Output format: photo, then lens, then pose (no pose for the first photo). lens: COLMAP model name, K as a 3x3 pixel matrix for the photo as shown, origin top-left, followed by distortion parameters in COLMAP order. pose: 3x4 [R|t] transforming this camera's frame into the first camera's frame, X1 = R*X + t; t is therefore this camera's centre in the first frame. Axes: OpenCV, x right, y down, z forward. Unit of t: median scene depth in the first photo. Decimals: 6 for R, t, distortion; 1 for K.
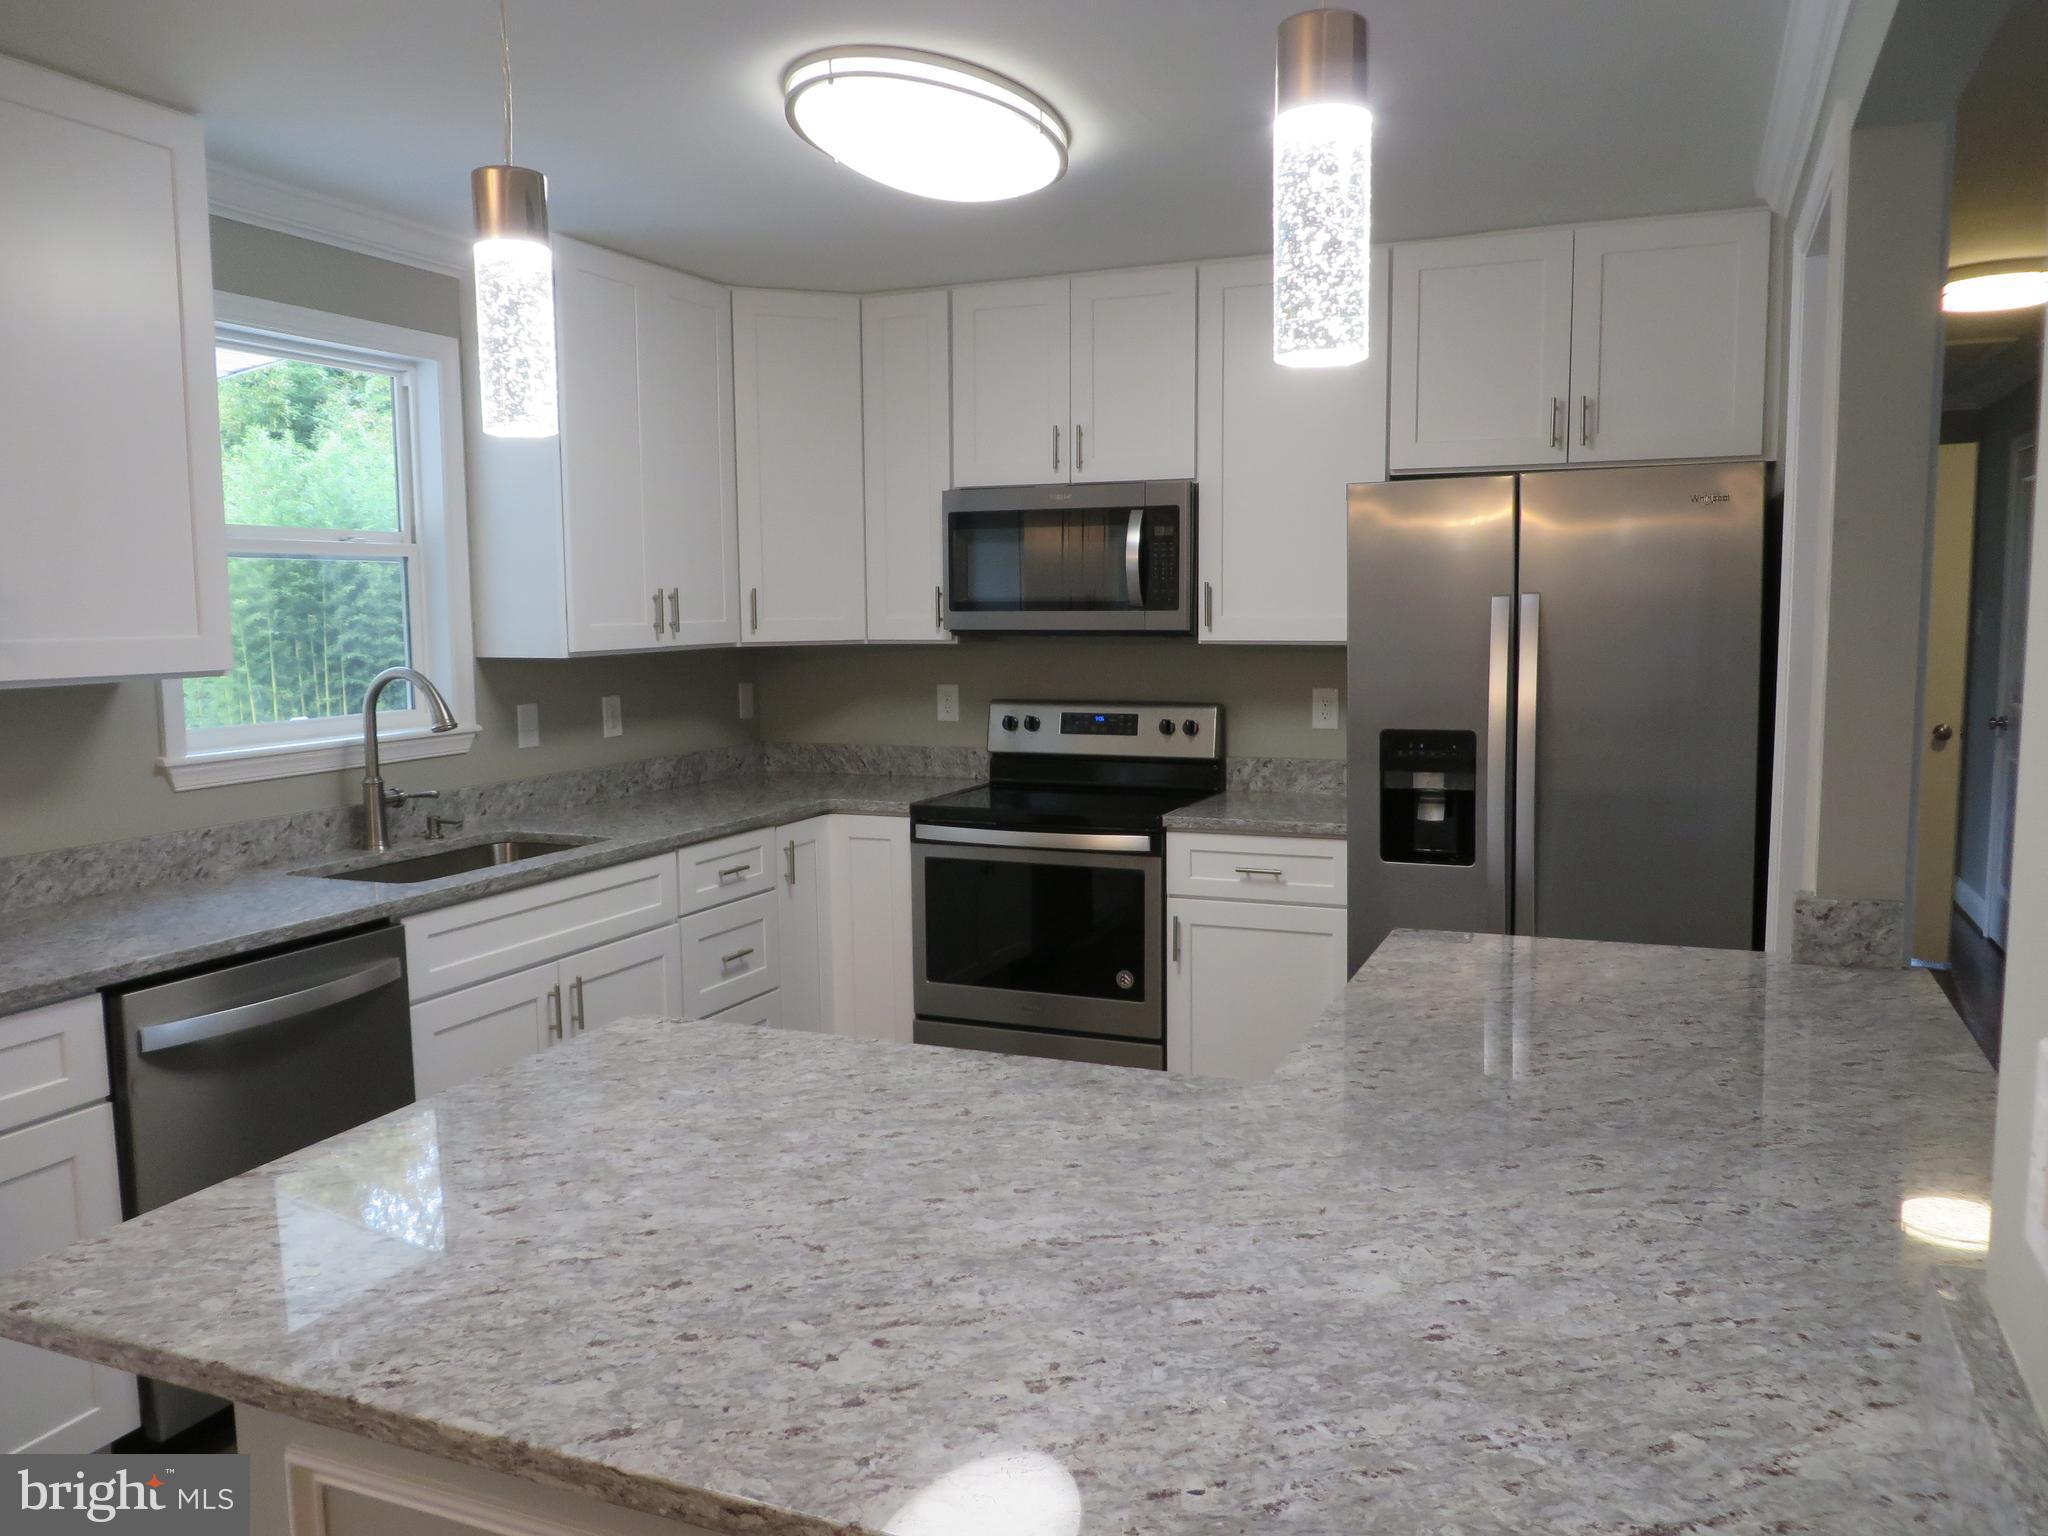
lens RADIAL K [[1528.4, 0, 1024.0], [0, 1528.4, 768.0], [0, 0, 1]] dist [-0.019075, -0.003704]
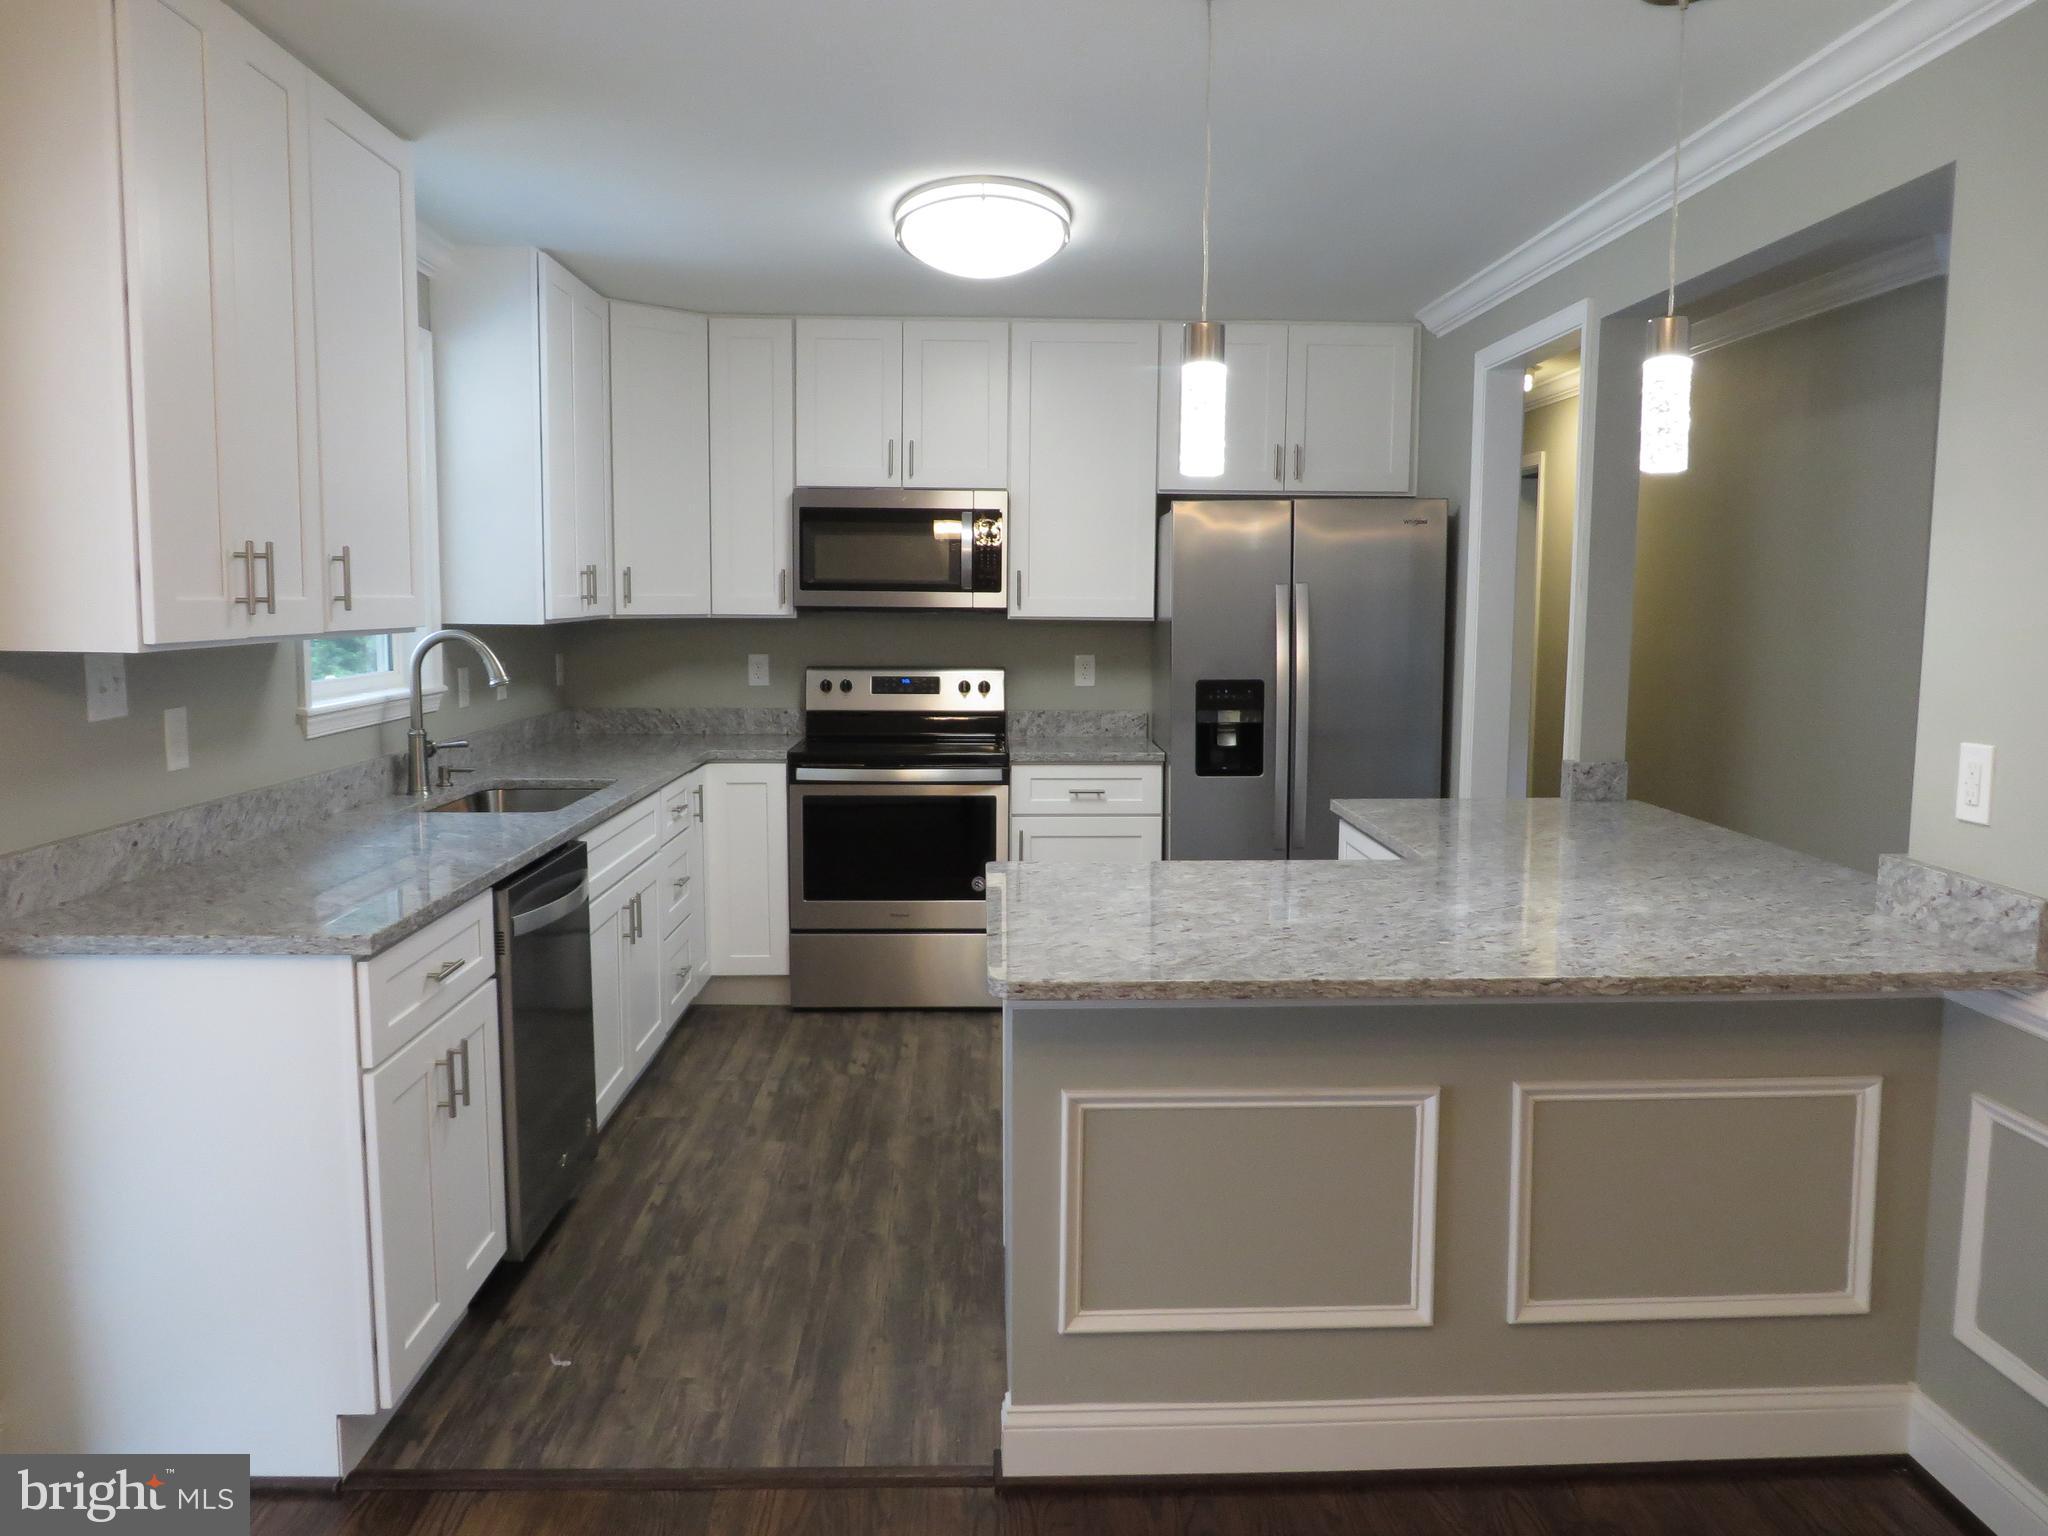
lens RADIAL K [[1528.4, 0, 1024.0], [0, 1528.4, 768.0], [0, 0, 1]] dist [-0.019075, -0.003704]
pose [[0.907712, -0.030868, 0.418457, -0.407066], [0.029328, 0.999519, 0.010112, 0.029701], [-0.418568, 0.003094, 0.908180, -0.157258]]
